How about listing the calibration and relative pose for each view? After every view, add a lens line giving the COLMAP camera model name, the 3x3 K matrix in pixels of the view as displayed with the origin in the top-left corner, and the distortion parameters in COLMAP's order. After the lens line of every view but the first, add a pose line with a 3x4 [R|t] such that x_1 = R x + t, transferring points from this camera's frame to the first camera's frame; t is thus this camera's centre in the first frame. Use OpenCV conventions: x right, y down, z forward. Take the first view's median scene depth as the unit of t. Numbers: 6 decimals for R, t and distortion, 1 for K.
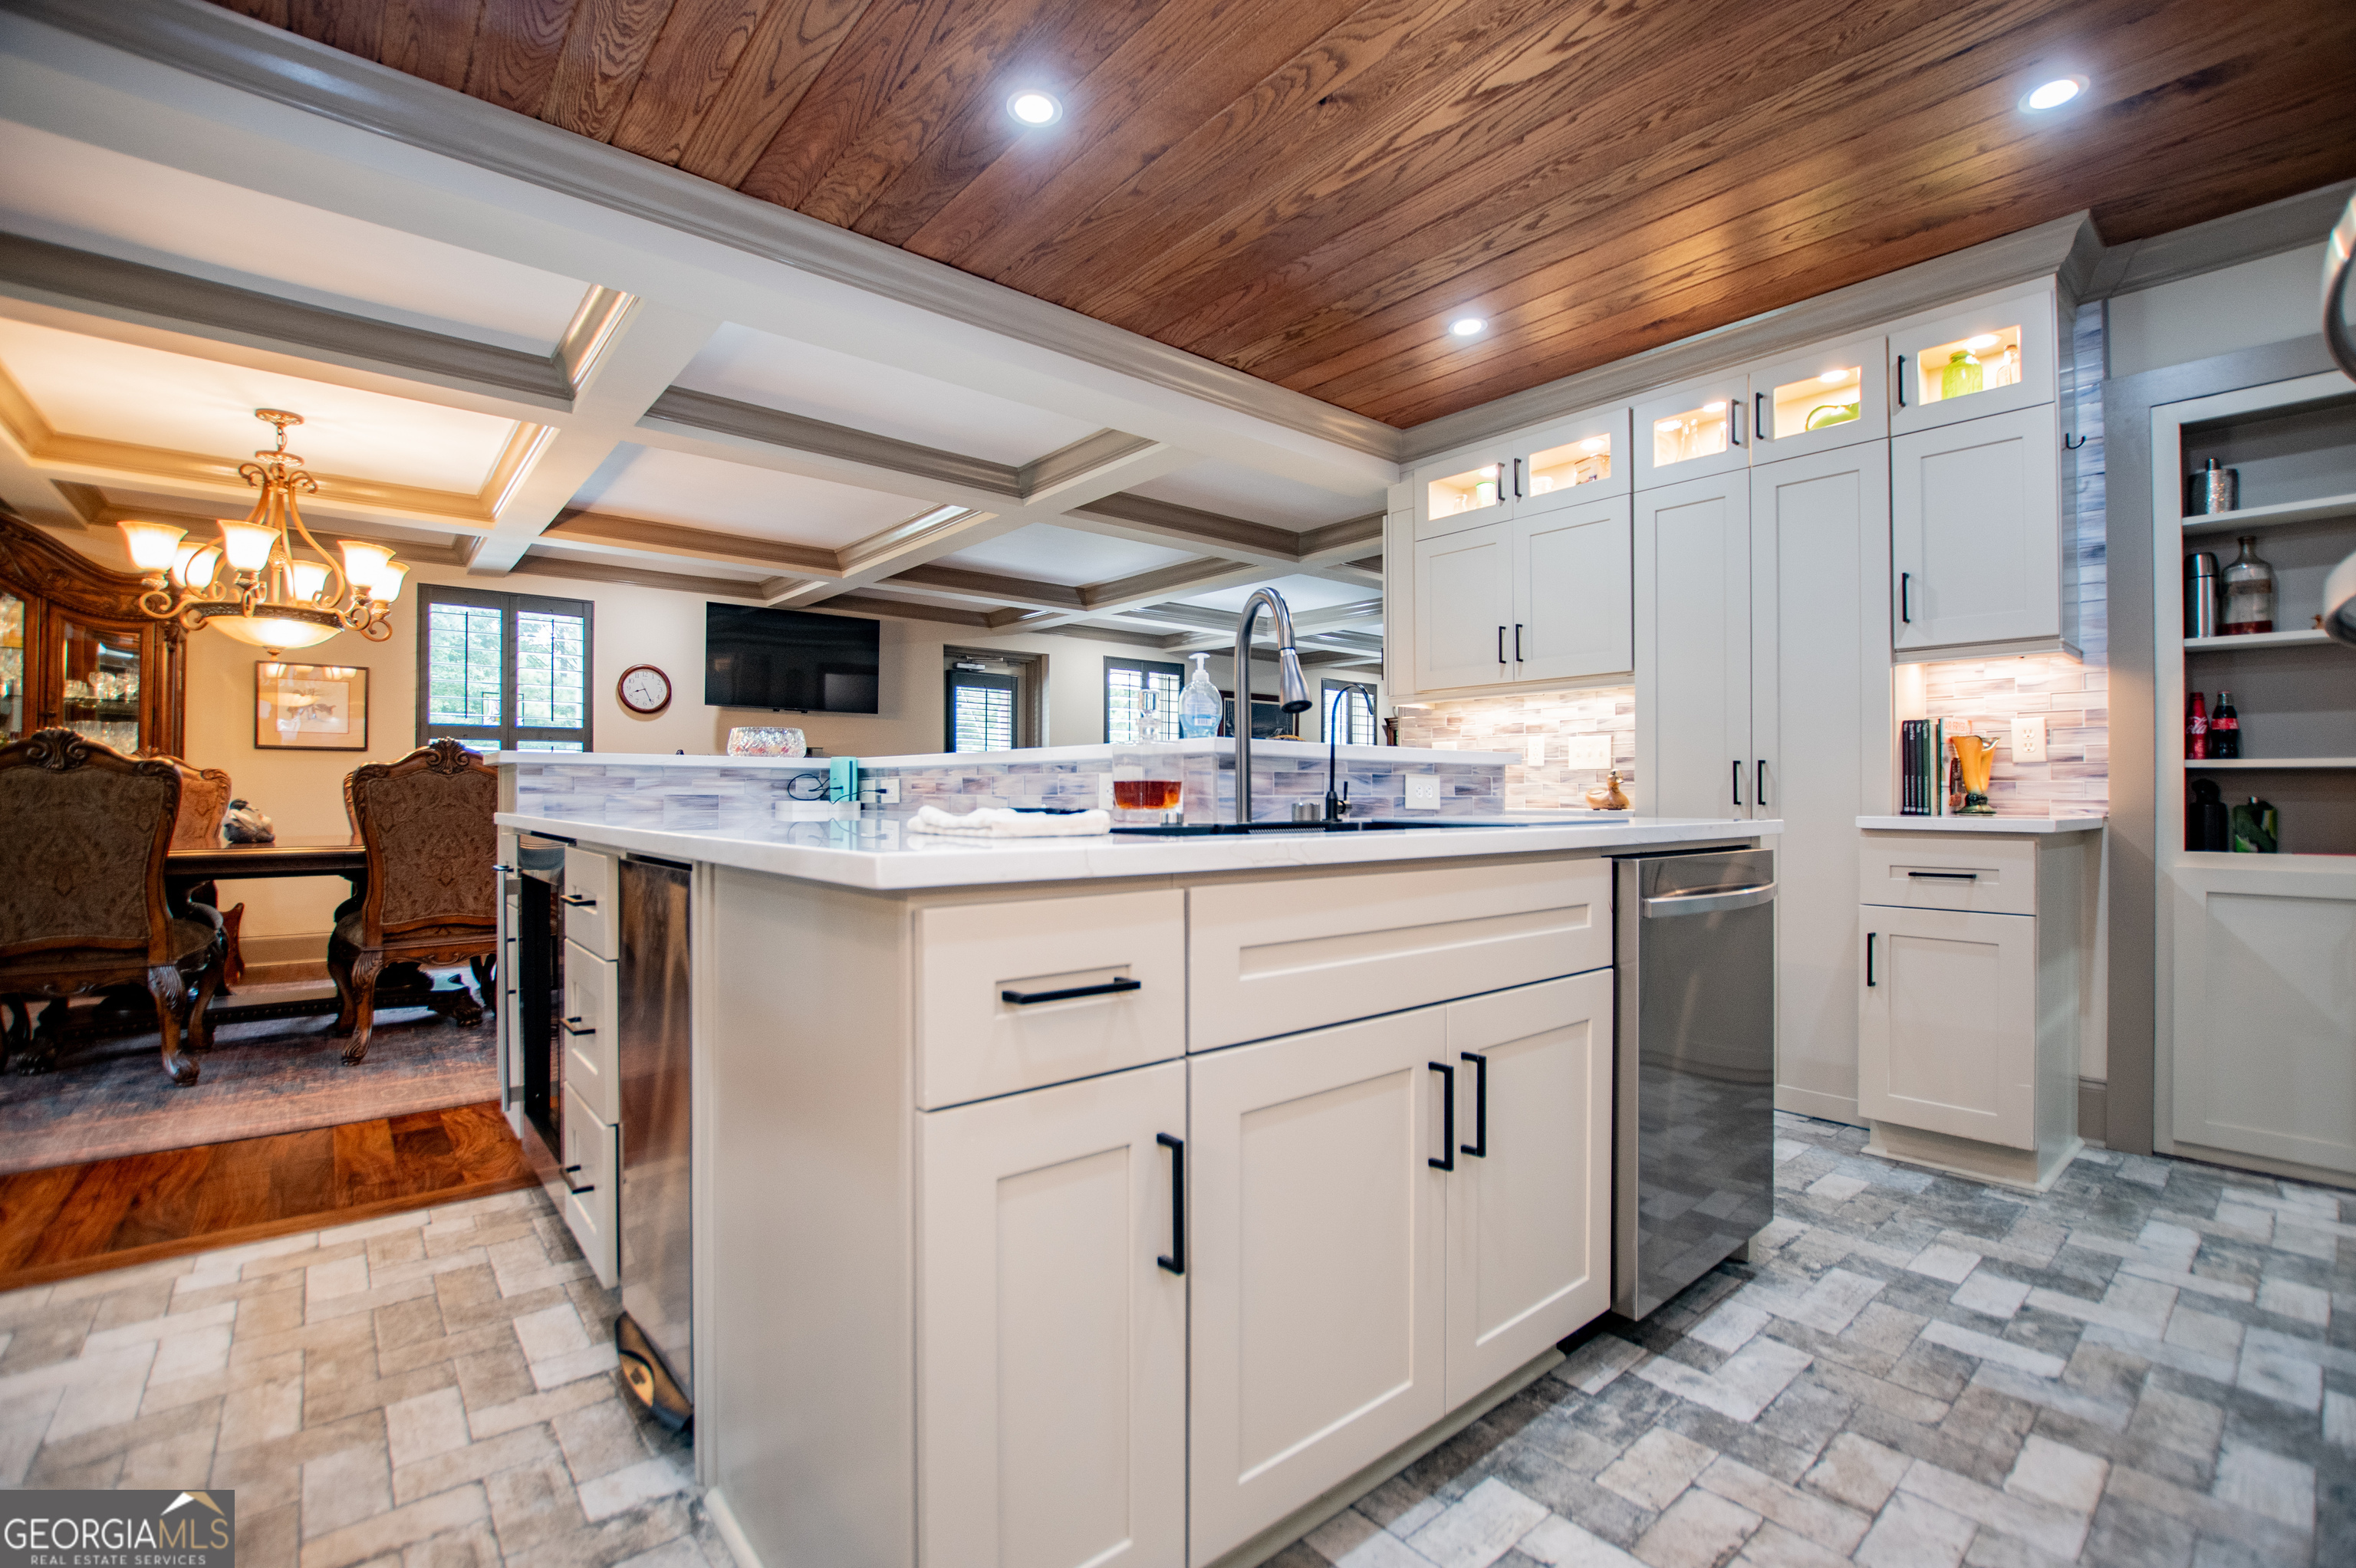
lens RADIAL K [[1040.7, 0, 1189.8], [0, 1040.7, 787.4], [0, 0, 1]] dist [-0.029962, 0.003065]
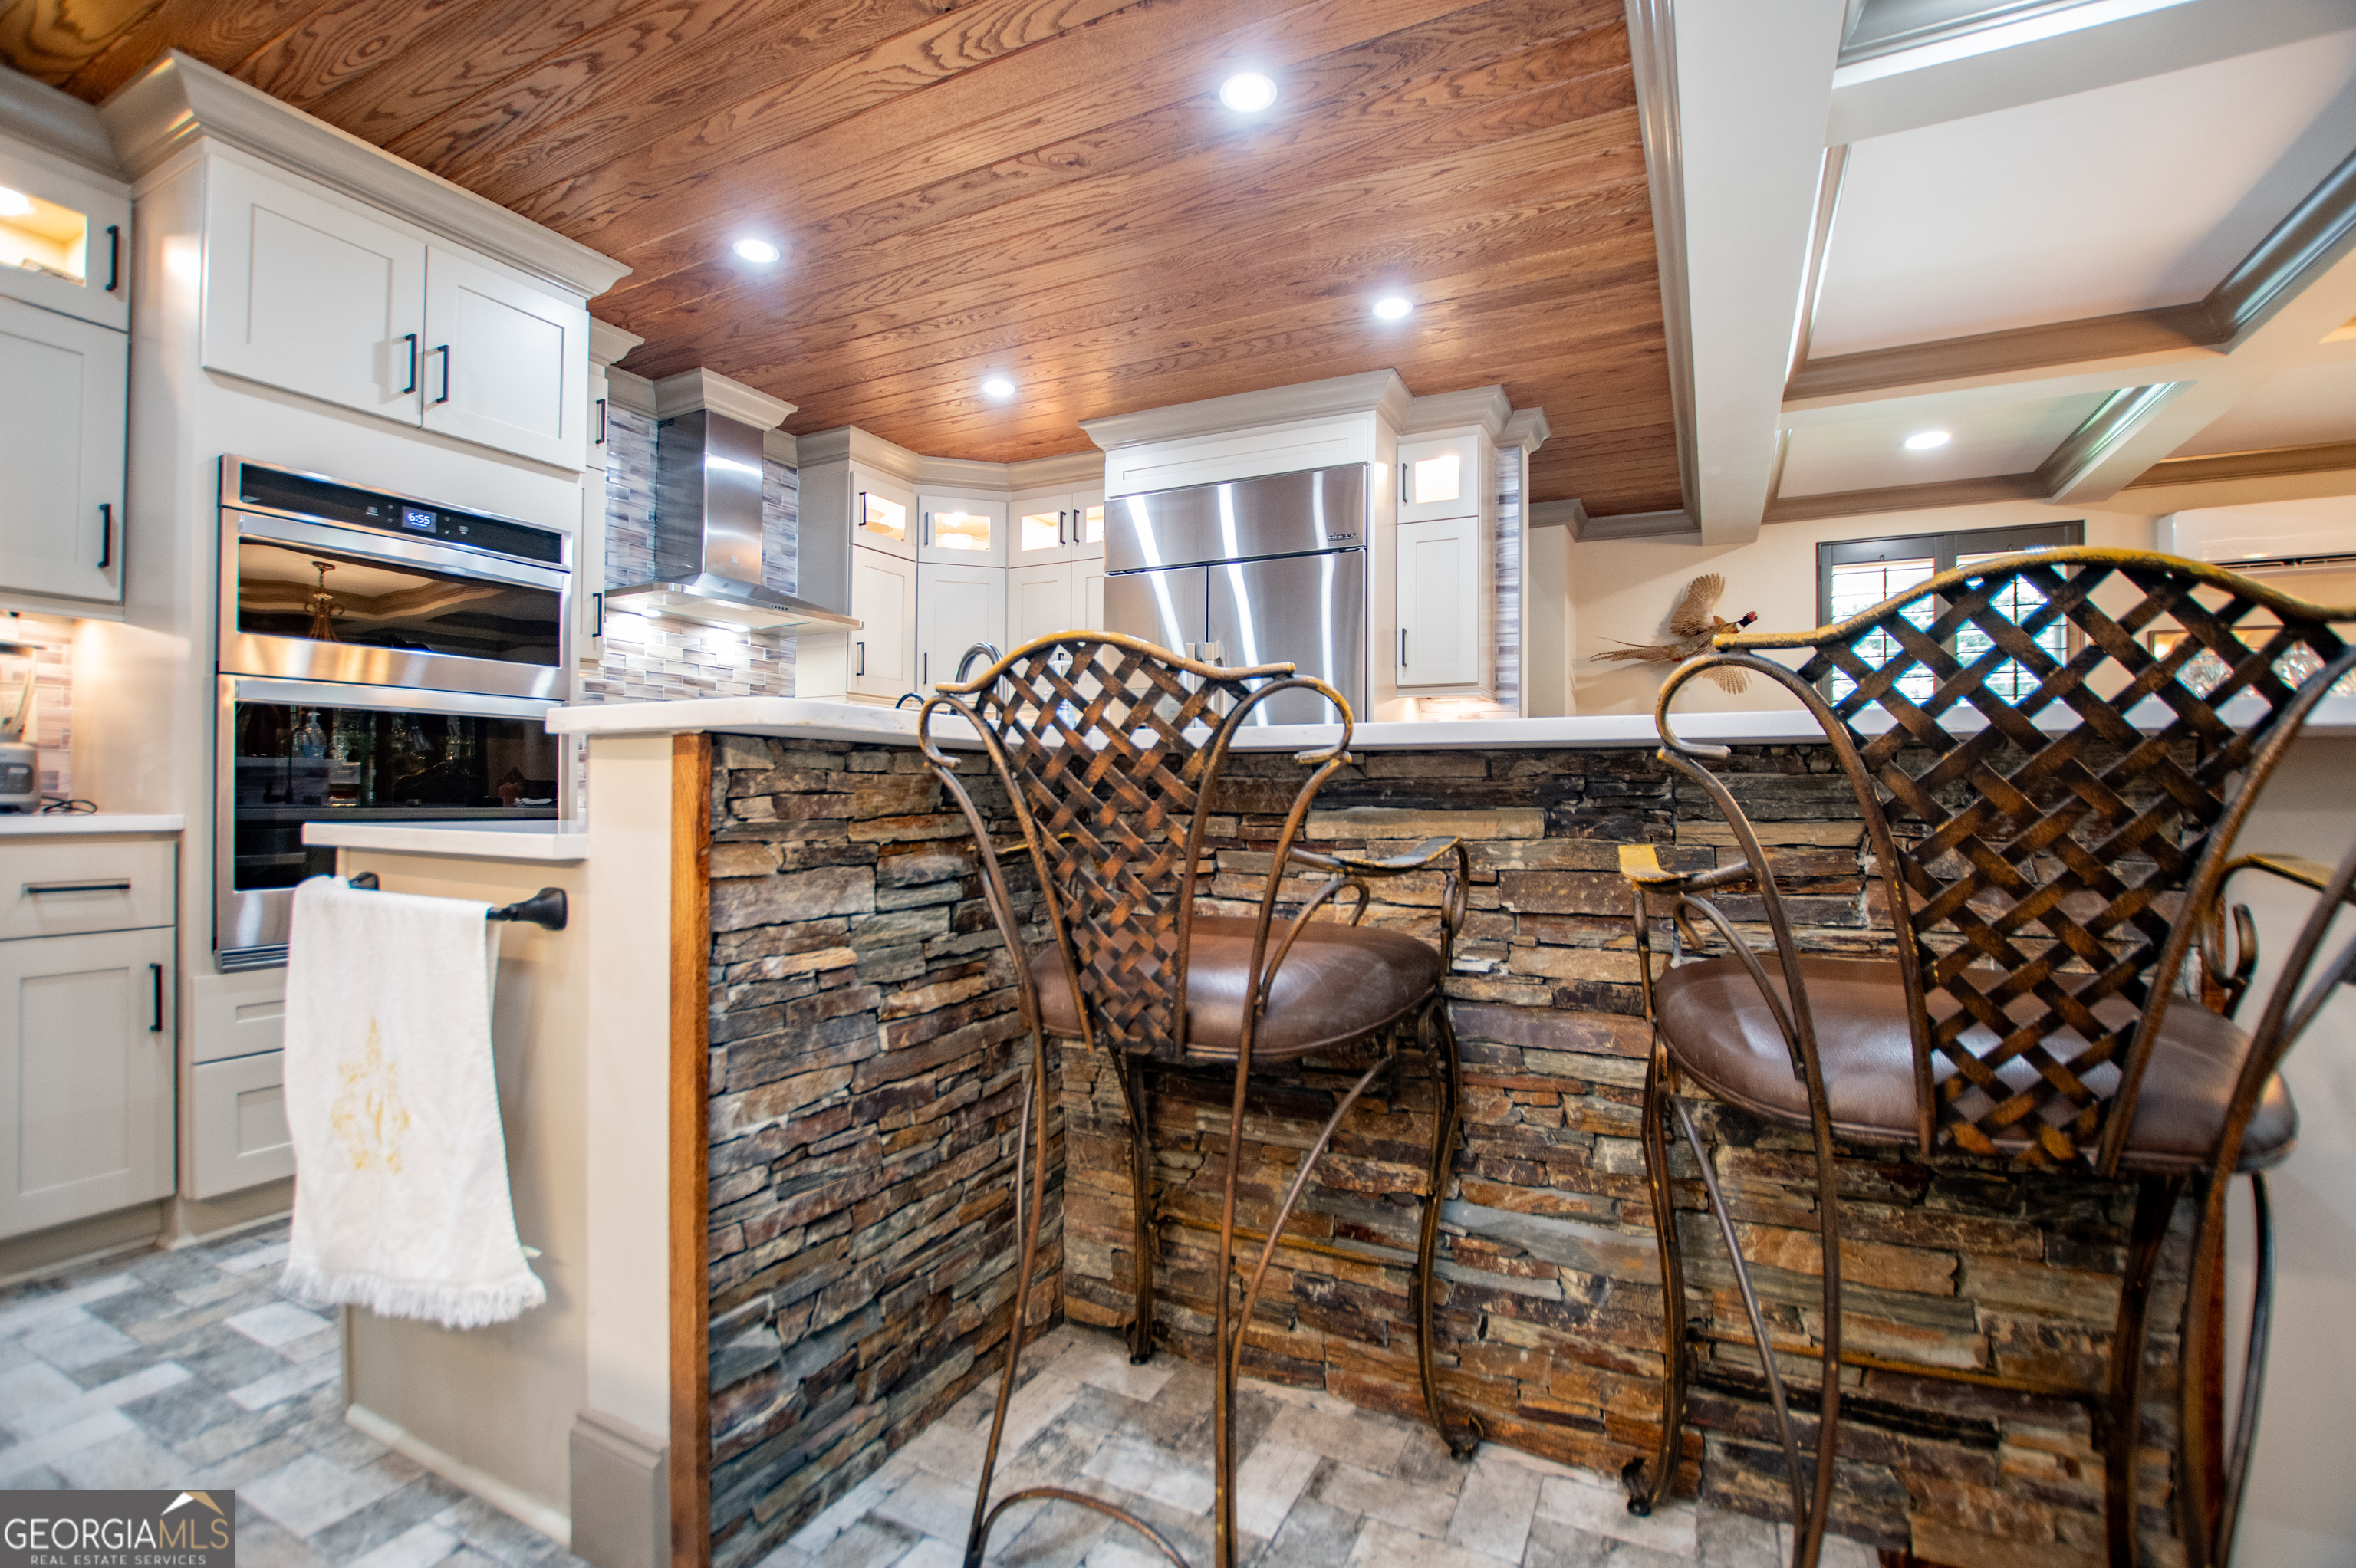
lens RADIAL K [[1040.7, 0, 1189.8], [0, 1040.7, 787.4], [0, 0, 1]] dist [-0.029962, 0.003065]
pose [[-0.925321, -0.010768, -0.379031, 0.157841], [-0.005384, 0.999869, -0.015261, 0.007633], [0.379146, -0.012081, -0.925258, 1.127264]]
